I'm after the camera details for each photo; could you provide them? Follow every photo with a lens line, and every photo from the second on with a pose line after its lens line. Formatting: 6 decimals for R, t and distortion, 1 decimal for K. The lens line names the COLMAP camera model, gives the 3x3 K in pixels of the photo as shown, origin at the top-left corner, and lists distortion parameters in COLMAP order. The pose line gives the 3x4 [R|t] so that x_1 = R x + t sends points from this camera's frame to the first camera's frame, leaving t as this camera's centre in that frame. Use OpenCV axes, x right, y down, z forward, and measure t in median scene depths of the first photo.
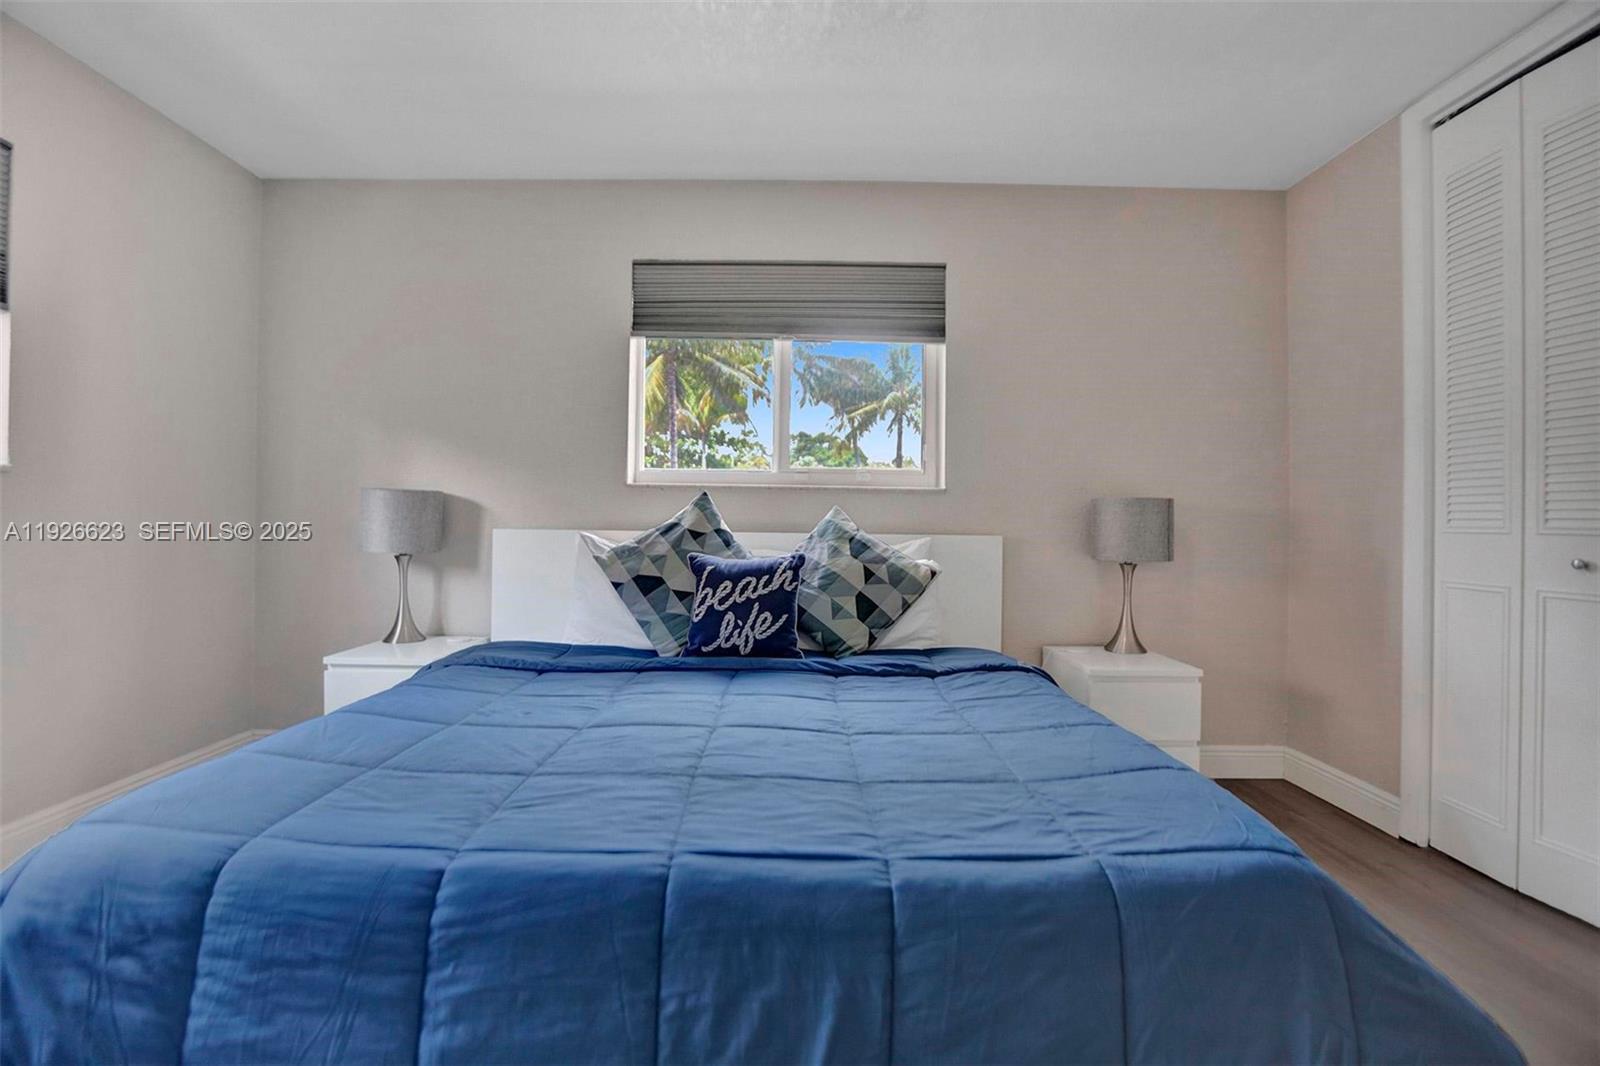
lens RADIAL K [[753.4, 0, 758.0], [0, 753.4, 524.8], [0, 0, 1]] dist [-0.060849, 0.030025]
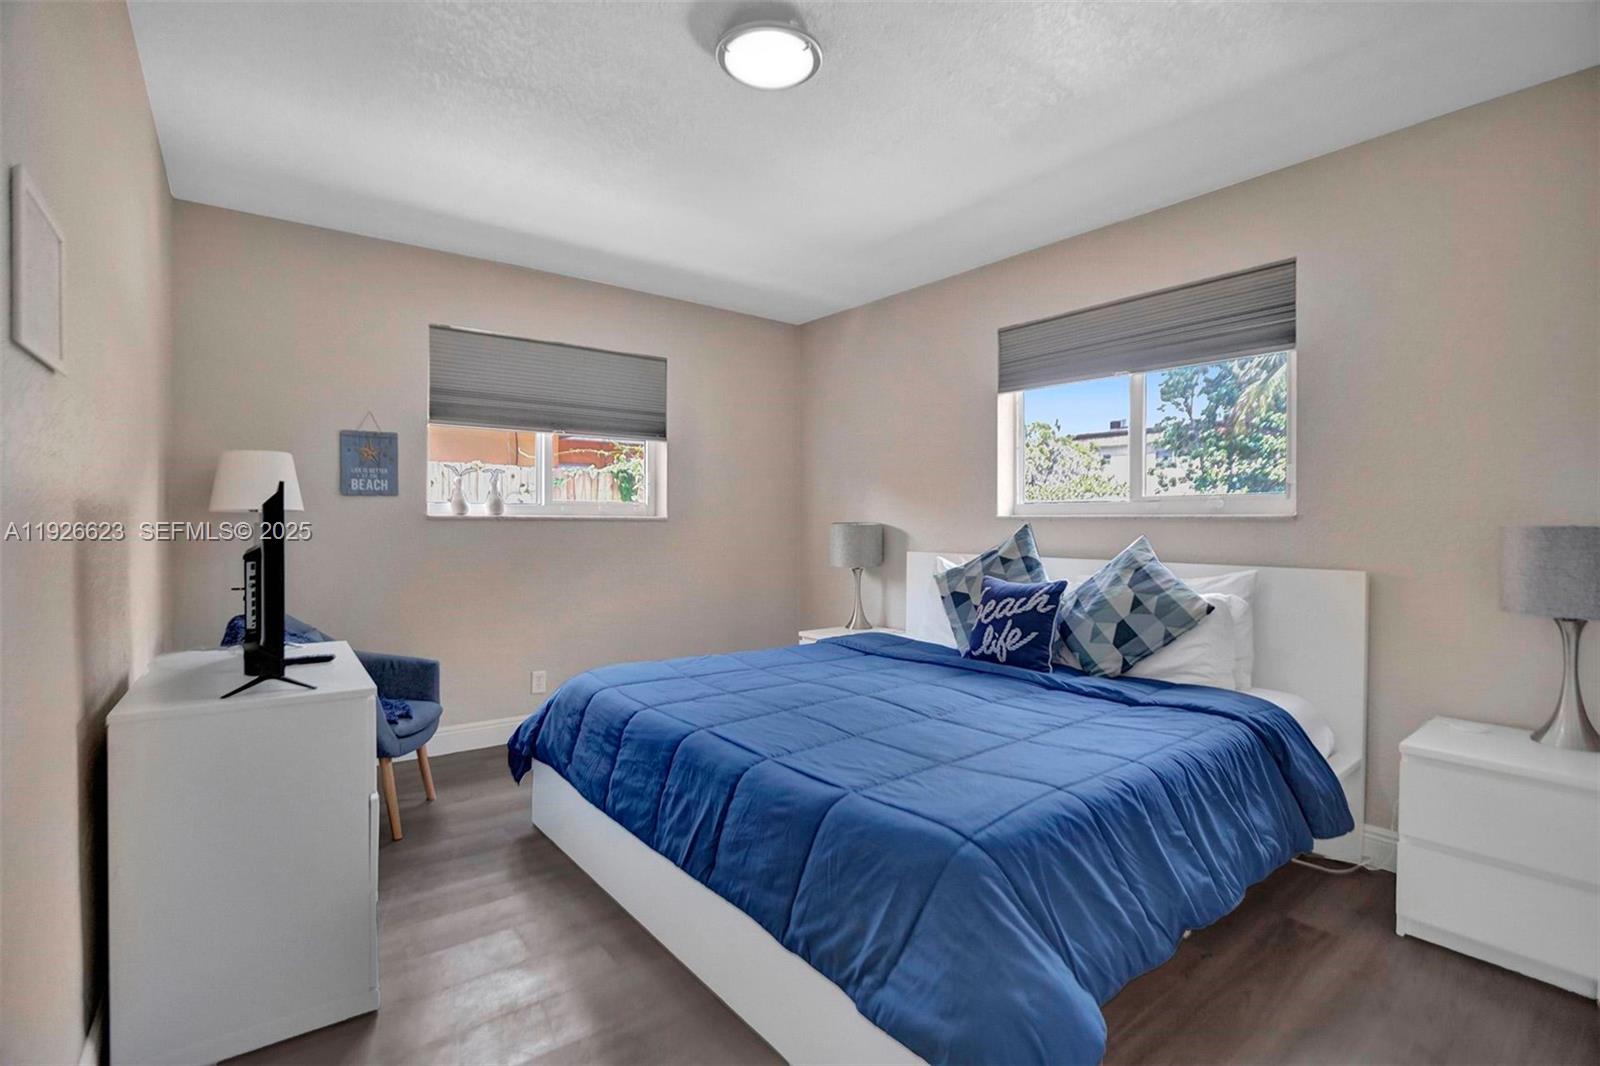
lens RADIAL K [[753.4, 0, 758.0], [0, 753.4, 524.8], [0, 0, 1]] dist [-0.060849, 0.030025]
pose [[0.583331, -0.008473, -0.812190, 0.701433], [0.000938, 0.999952, -0.009758, -0.034784], [0.812234, 0.004930, 0.583311, -0.017895]]
